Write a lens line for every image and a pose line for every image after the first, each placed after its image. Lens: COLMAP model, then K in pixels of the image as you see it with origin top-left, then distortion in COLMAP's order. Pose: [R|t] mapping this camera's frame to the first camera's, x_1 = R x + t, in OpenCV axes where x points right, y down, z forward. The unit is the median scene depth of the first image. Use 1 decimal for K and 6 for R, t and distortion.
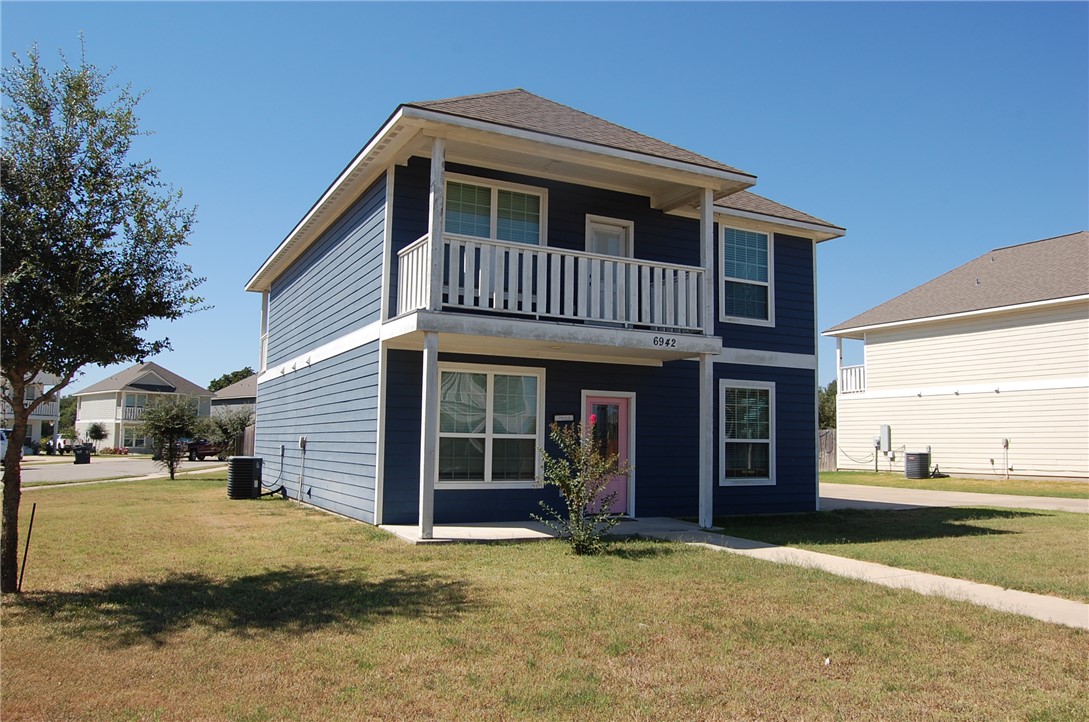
lens RADIAL K [[858.2, 0, 546.0], [0, 858.2, 360.4], [0, 0, 1]] dist [-0.051281, -0.001434]
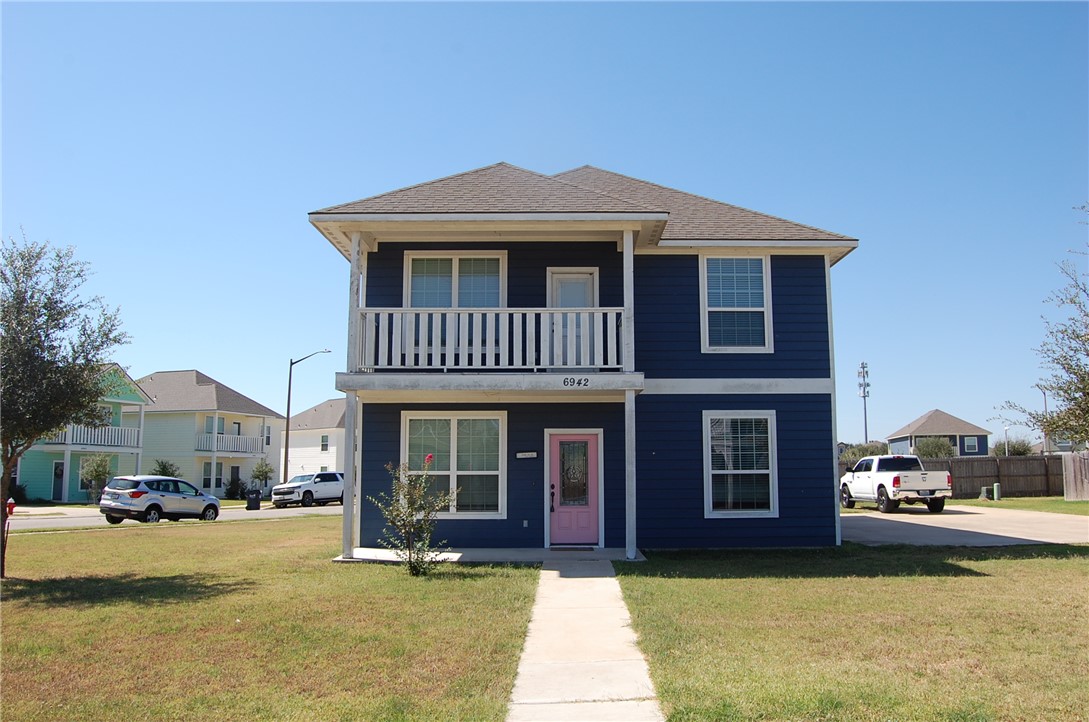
lens RADIAL K [[858.2, 0, 548.2], [0, 858.2, 363.2], [0, 0, 1]] dist [-0.051281, -0.001434]
pose [[0.886683, -0.076175, -0.456060, 0.560802], [0.060915, 0.996984, -0.048093, 0.004114], [0.458348, 0.014862, 0.888649, 0.031106]]
